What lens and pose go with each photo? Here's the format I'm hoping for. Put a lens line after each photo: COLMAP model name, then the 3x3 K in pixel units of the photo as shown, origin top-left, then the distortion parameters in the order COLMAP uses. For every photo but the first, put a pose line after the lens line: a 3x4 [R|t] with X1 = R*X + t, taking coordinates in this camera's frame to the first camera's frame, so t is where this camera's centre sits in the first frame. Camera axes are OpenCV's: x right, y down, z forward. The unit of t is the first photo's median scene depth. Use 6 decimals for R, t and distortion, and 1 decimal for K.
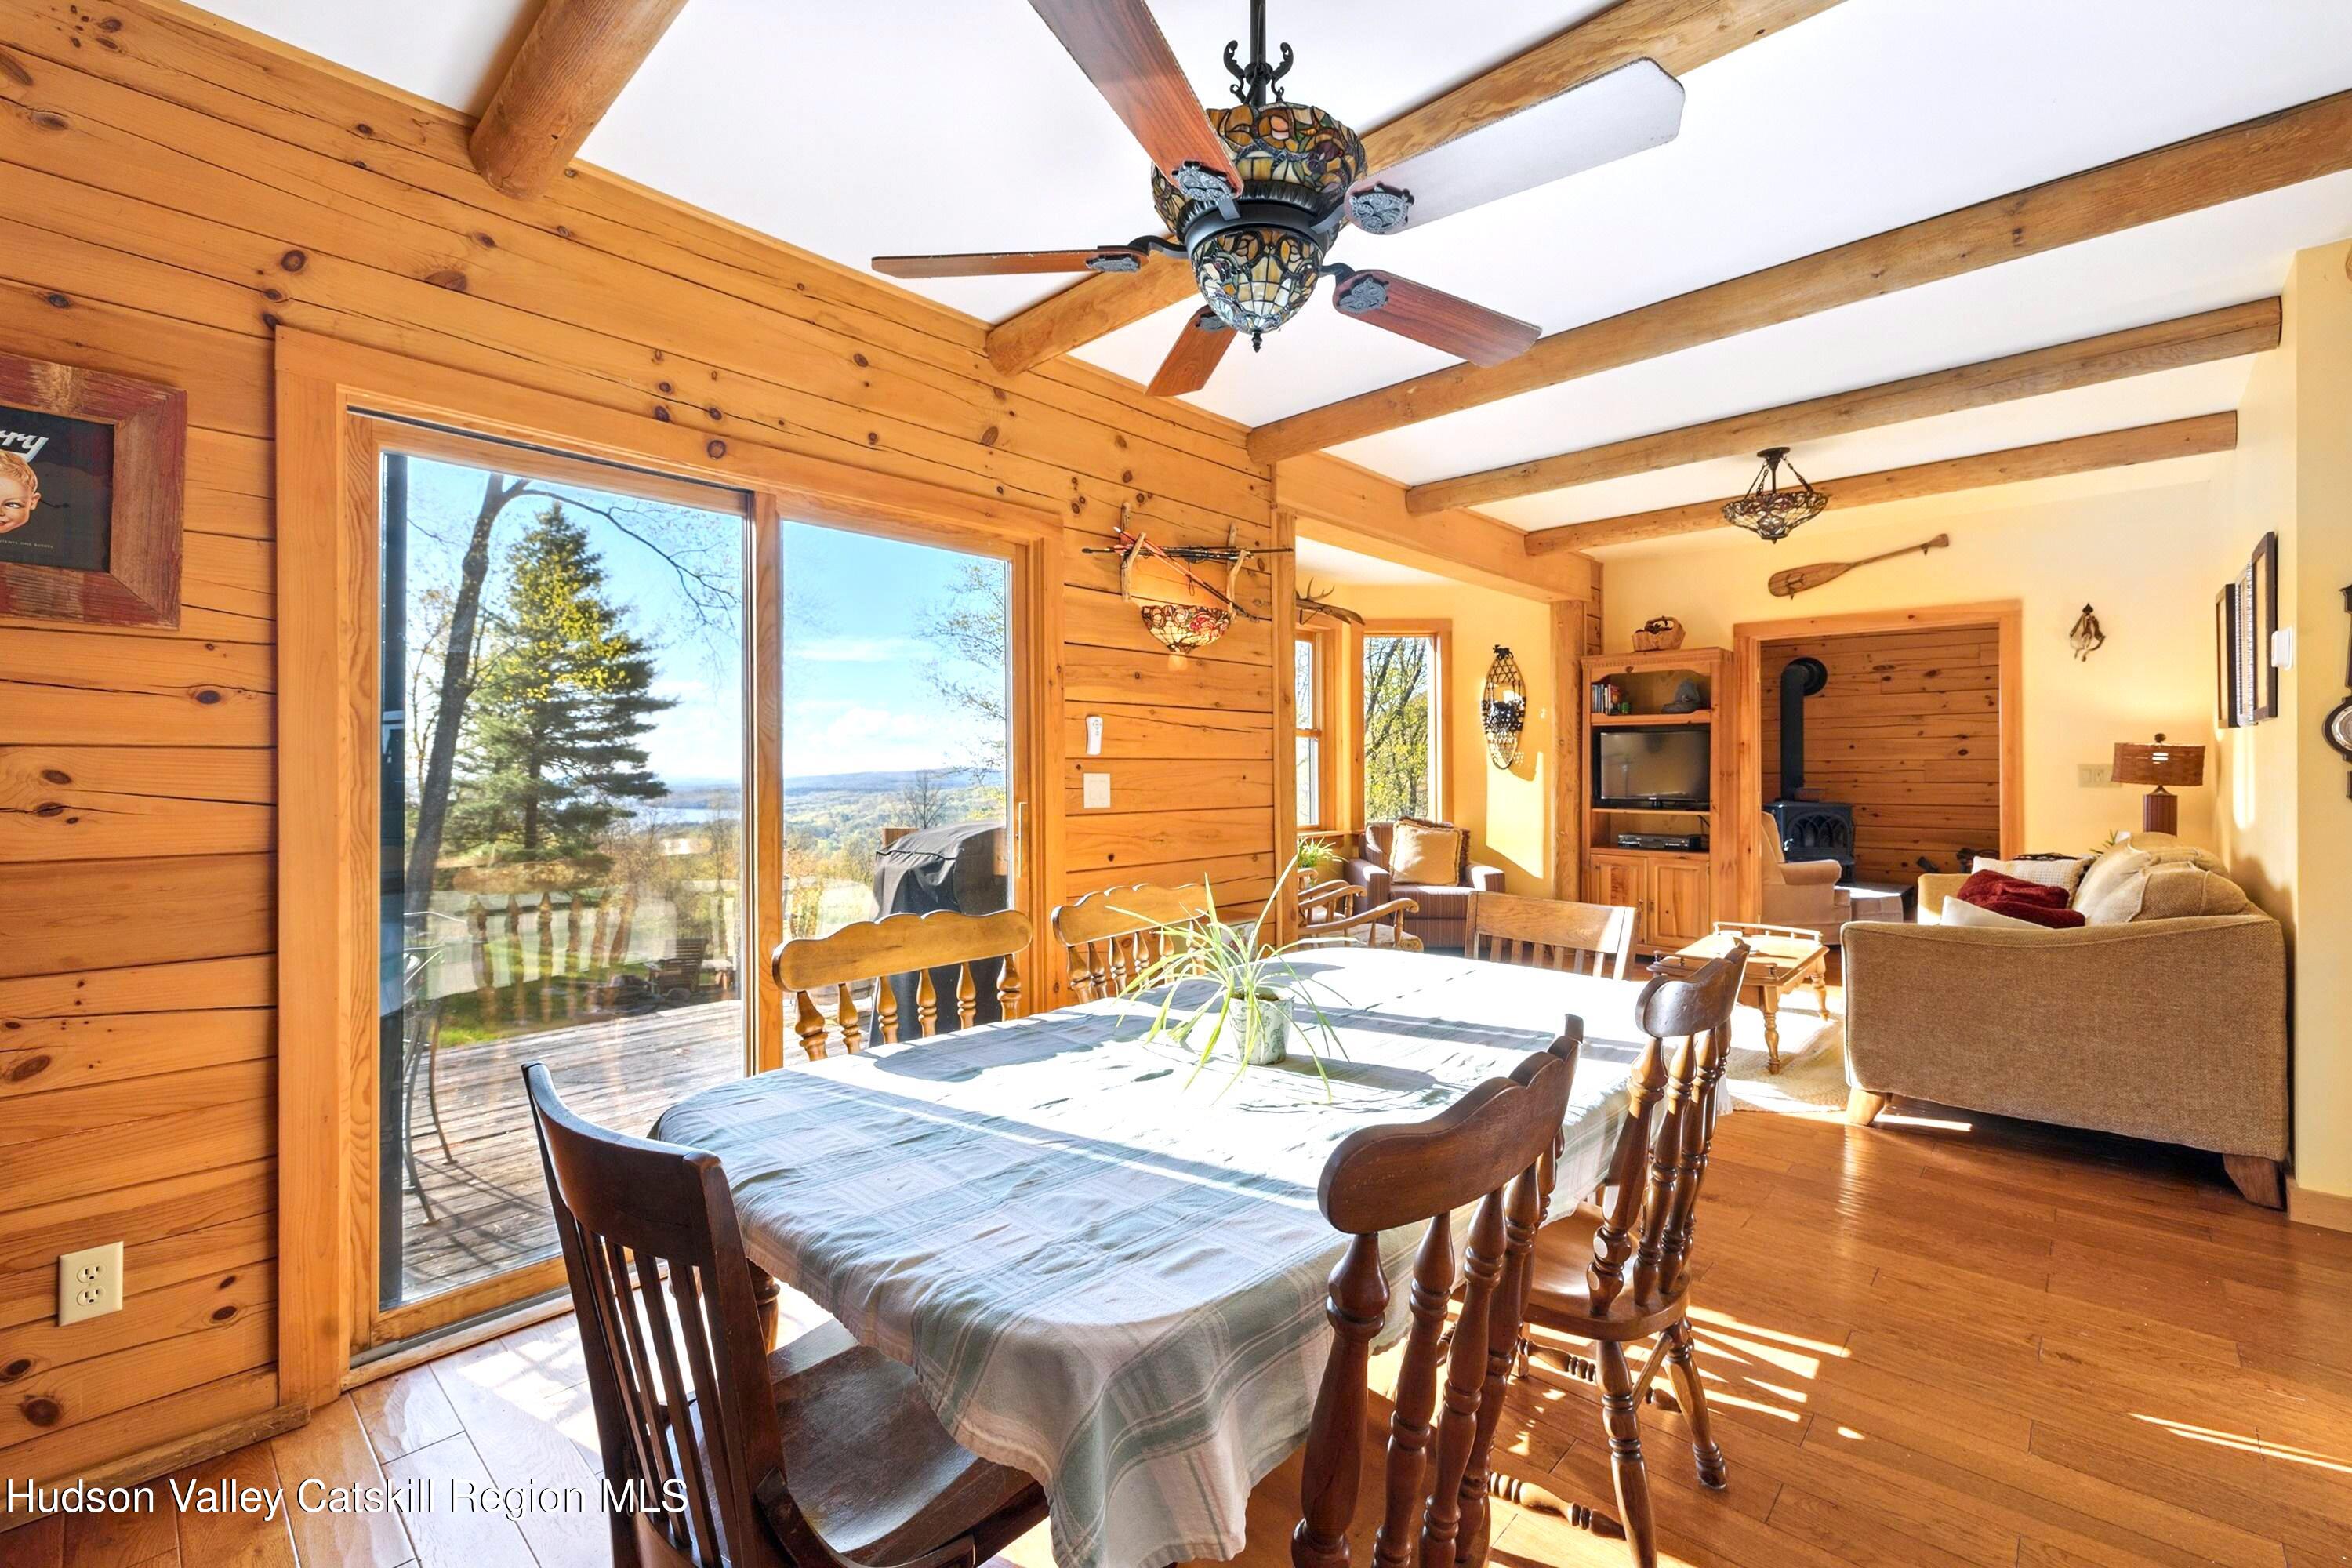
lens RADIAL K [[999.3, 0, 1185.3], [0, 999.3, 765.5], [0, 0, 1]] dist [-0.001960, 0.000052]
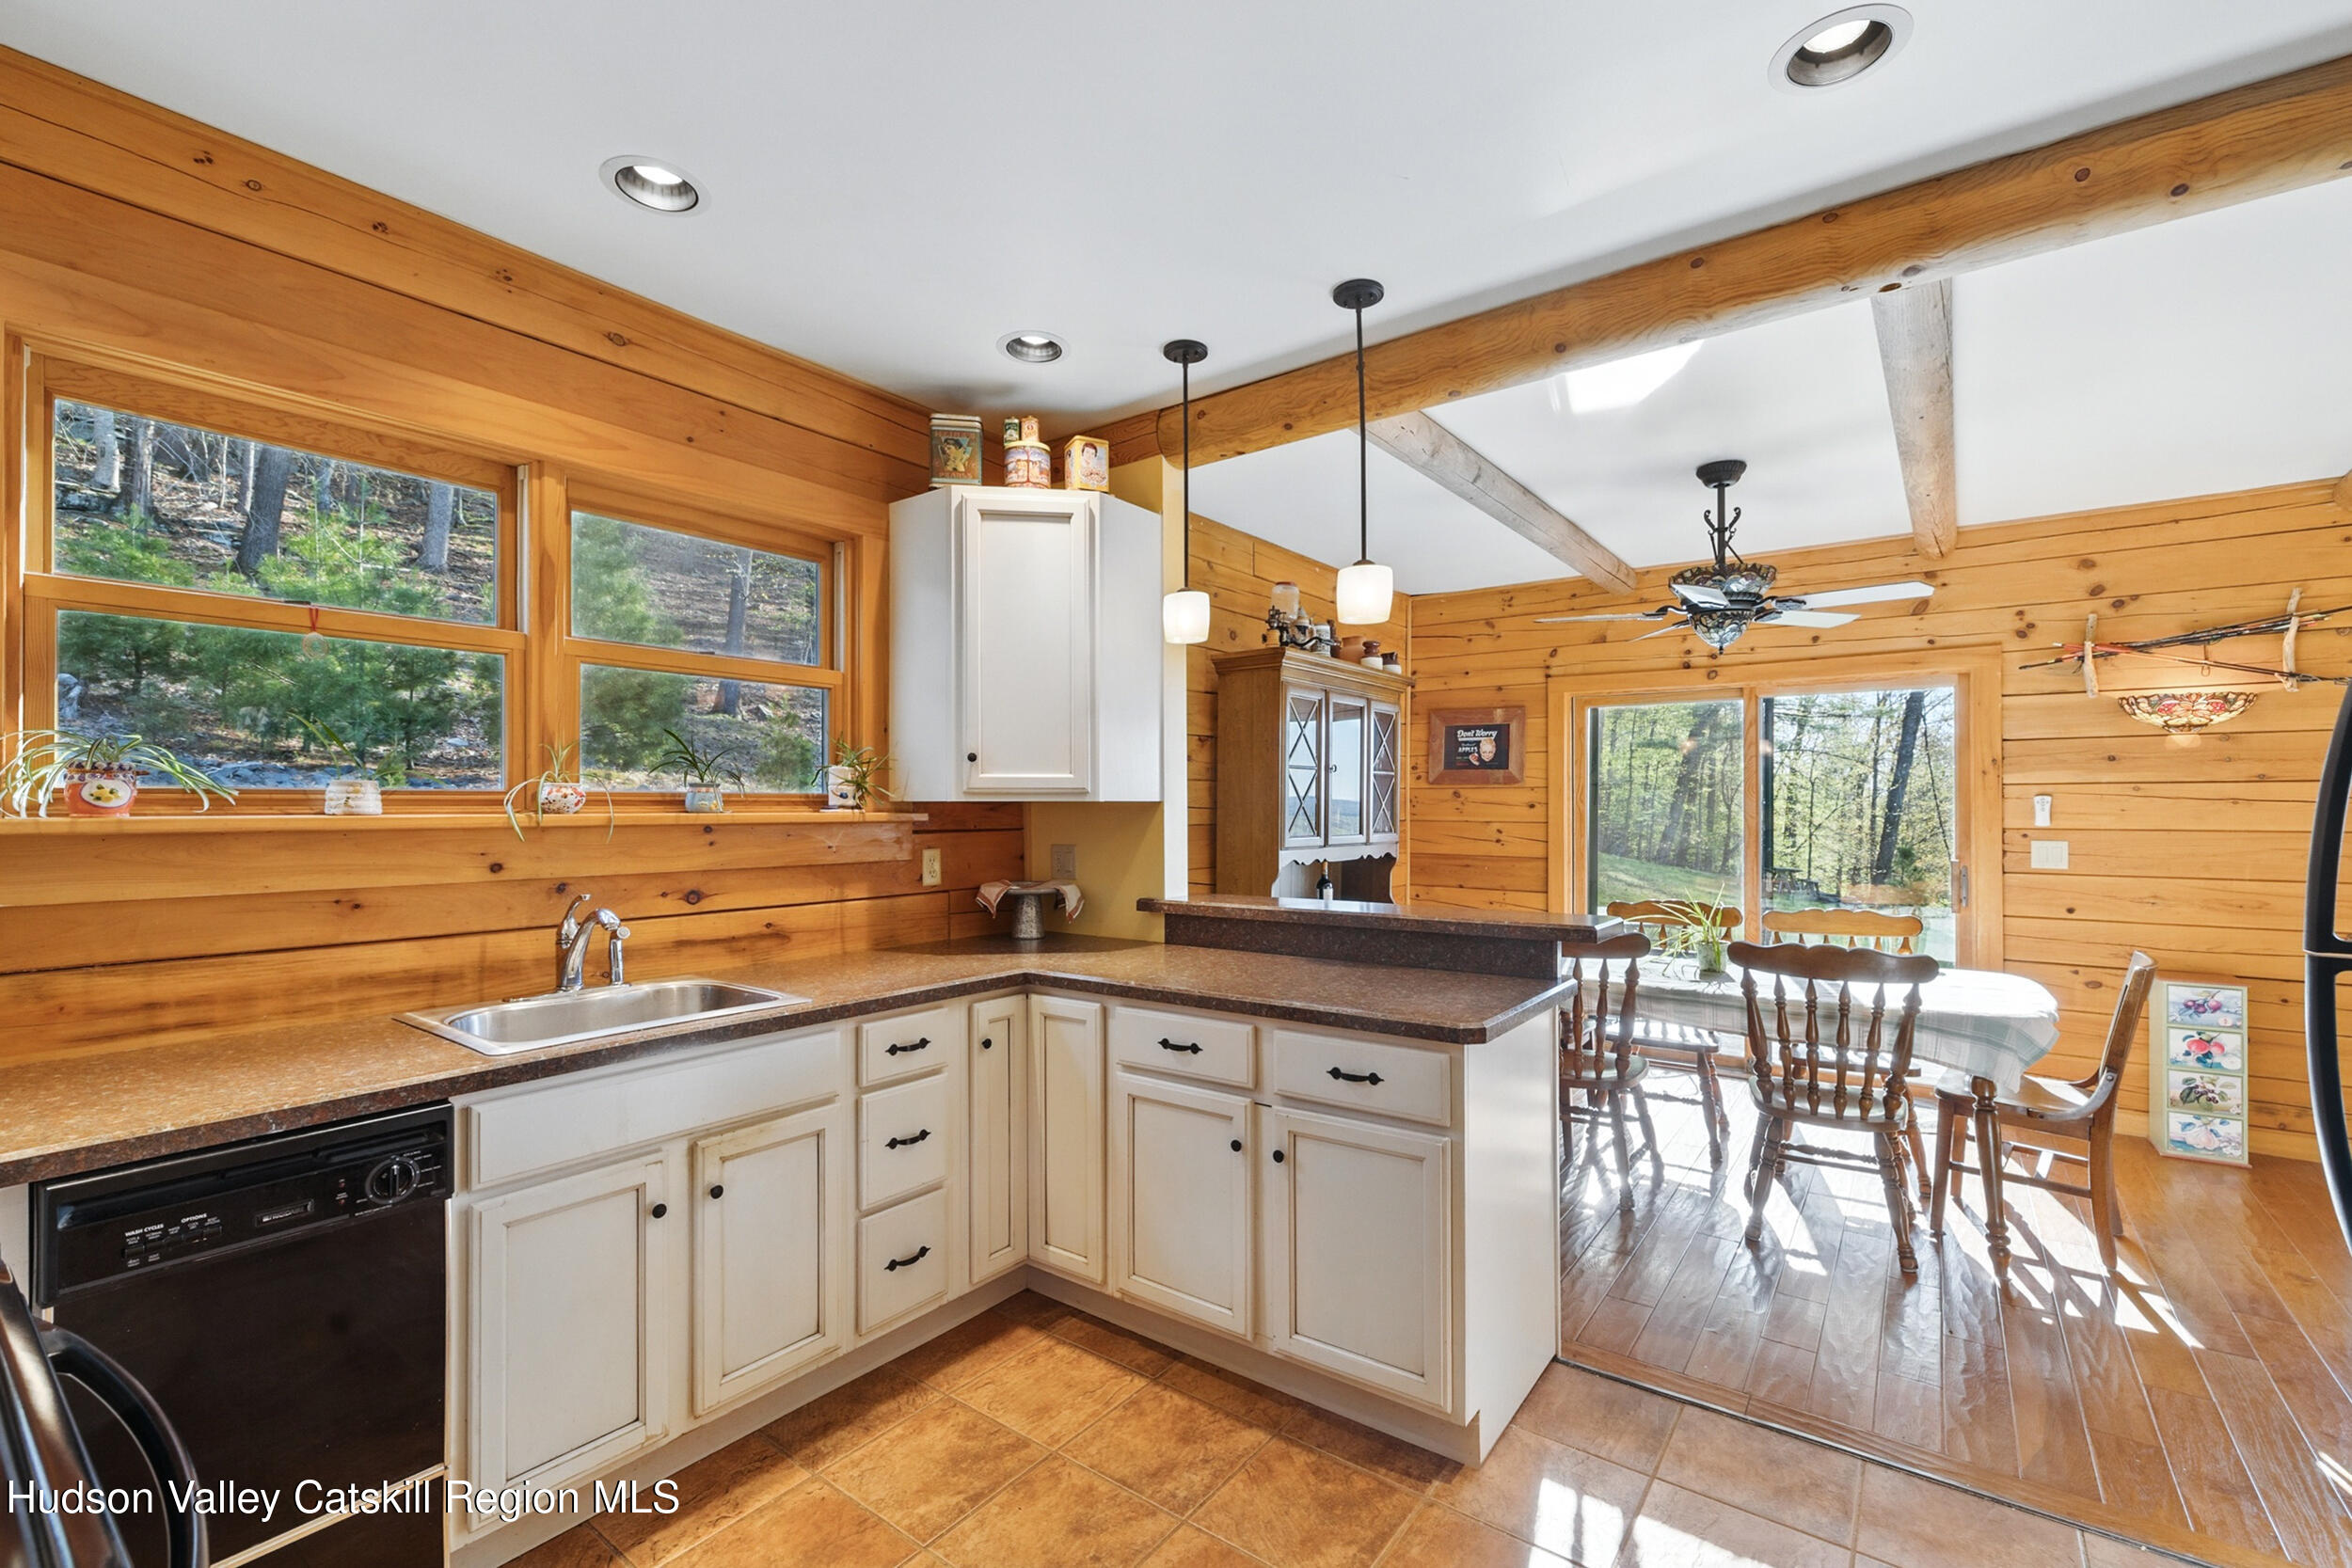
lens RADIAL K [[1002.9, 0, 1182.7], [0, 1002.9, 797.6], [0, 0, 1]] dist [-0.000788, -0.000083]
pose [[0.106512, -0.004787, -0.994300, 0.590848], [0.003785, 0.999983, -0.004409, -0.025490], [0.994304, -0.003294, 0.106528, -0.117728]]
